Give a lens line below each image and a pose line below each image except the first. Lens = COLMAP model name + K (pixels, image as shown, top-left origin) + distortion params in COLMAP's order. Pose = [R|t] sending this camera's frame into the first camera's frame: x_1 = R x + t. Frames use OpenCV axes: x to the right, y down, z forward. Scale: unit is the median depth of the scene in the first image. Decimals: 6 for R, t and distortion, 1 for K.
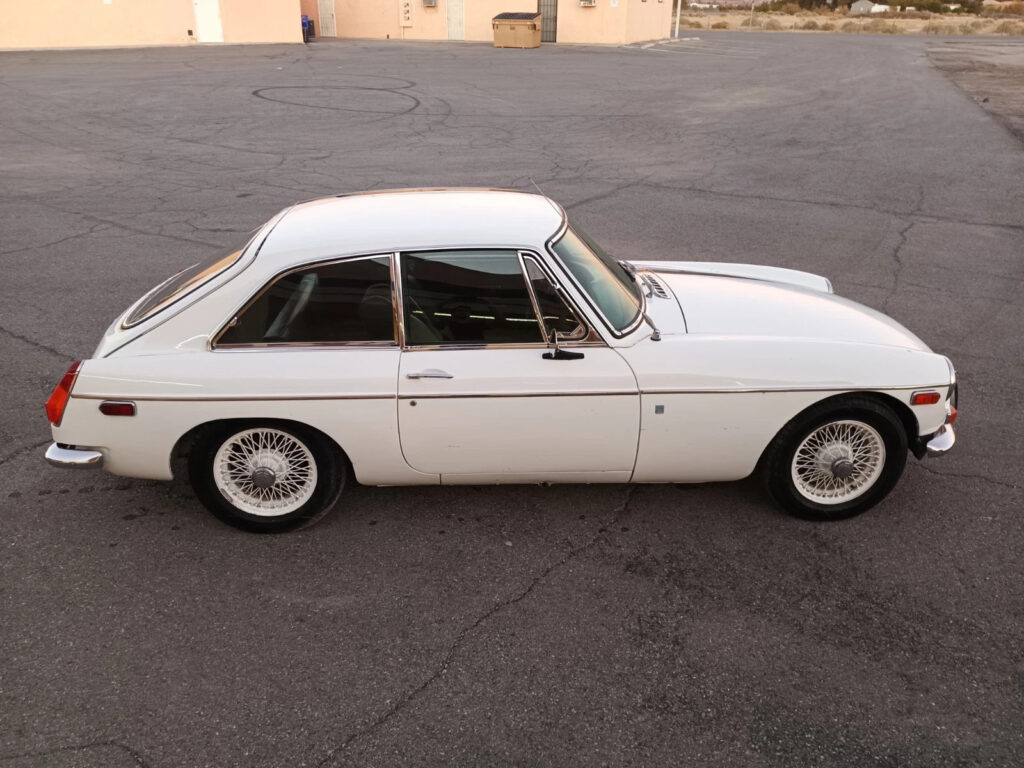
lens RADIAL K [[795.2, 0, 516.9], [0, 795.2, 381.8], [0, 0, 1]] dist [0.076779, -0.147796]
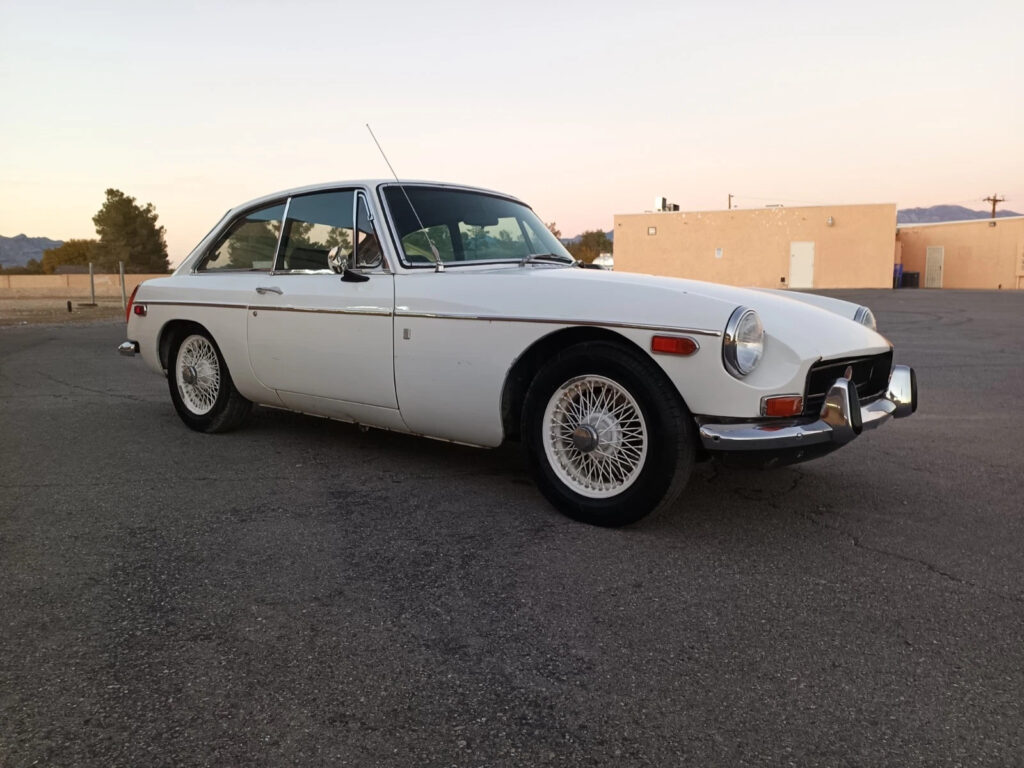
lens RADIAL K [[795.2, 0, 516.9], [0, 795.2, 381.8], [0, 0, 1]] dist [0.076779, -0.147796]
pose [[0.734582, 0.073820, -0.674492, 0.907121], [-0.278813, 0.939103, -0.200871, 0.238398], [0.618589, 0.335614, 0.710430, 0.423726]]
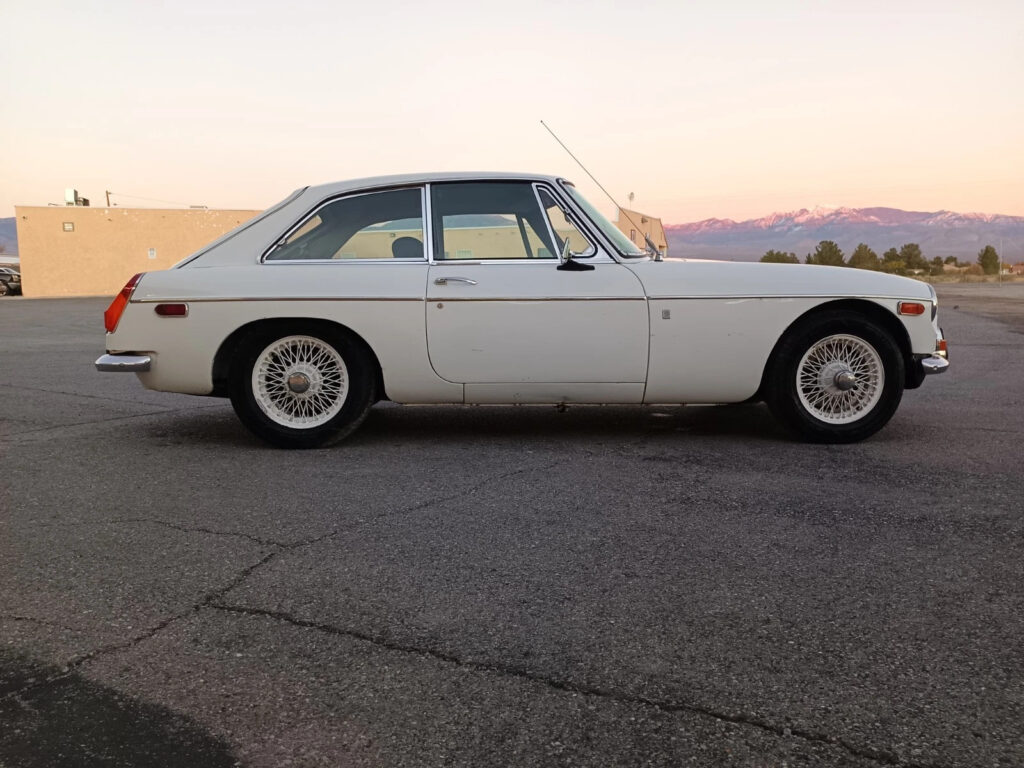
lens RADIAL K [[797.4, 0, 515.7], [0, 797.4, 380.2], [0, 0, 1]] dist [0.048892, -0.073633]
pose [[0.999765, -0.020367, -0.007462, -0.019487], [0.017092, 0.951522, -0.307105, 0.444789], [0.013355, 0.306906, 0.951646, -0.010162]]
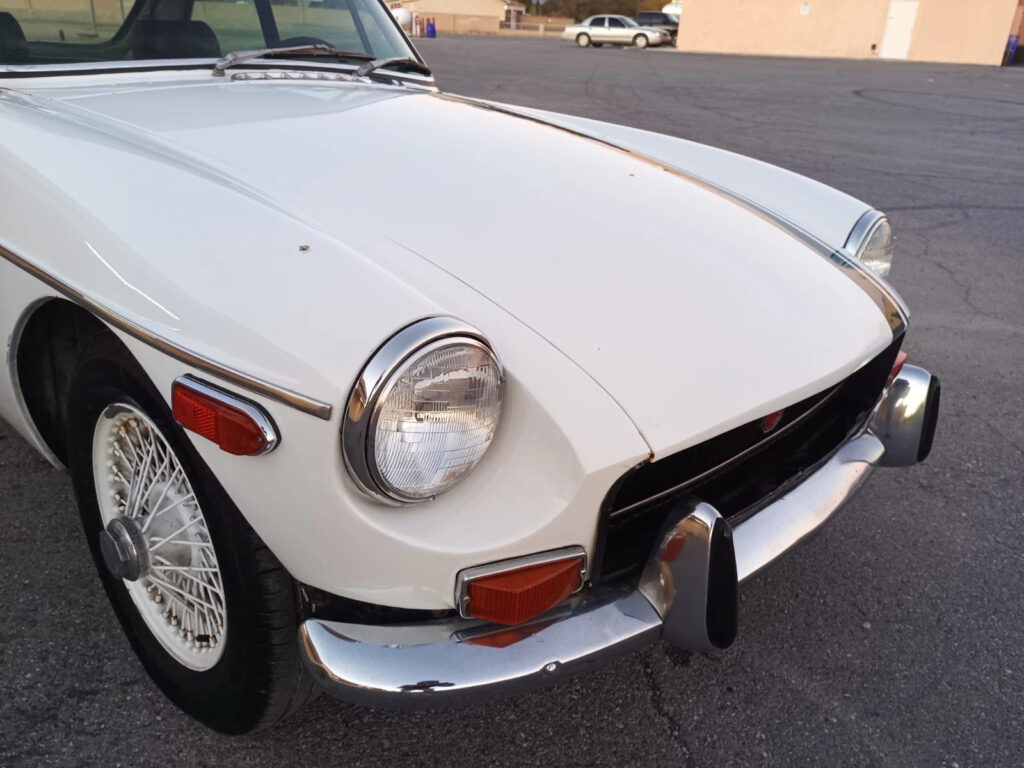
lens RADIAL K [[808.5, 0, 514.2], [0, 808.5, 381.6], [0, 0, 1]] dist [-0.001833, -0.001413]
pose [[0.678271, 0.320132, -0.661410, 0.751829], [-0.349421, 0.932345, 0.092940, -0.048220], [0.646416, 0.168072, 0.744244, 0.885148]]
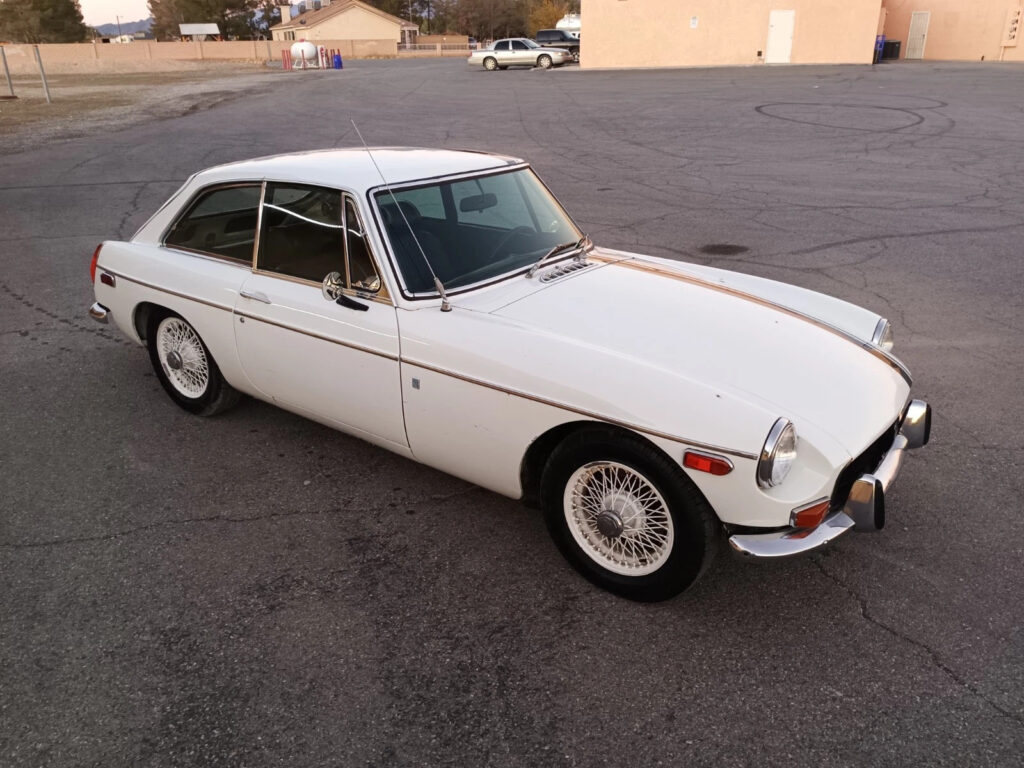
lens RADIAL K [[797.4, 0, 515.7], [0, 797.4, 380.2], [0, 0, 1]] dist [0.048892, -0.073633]
pose [[0.767961, 0.235646, -0.595573, 0.794747], [-0.254121, 0.965642, 0.054393, -0.046273], [0.587927, 0.109576, 0.801458, 0.338531]]
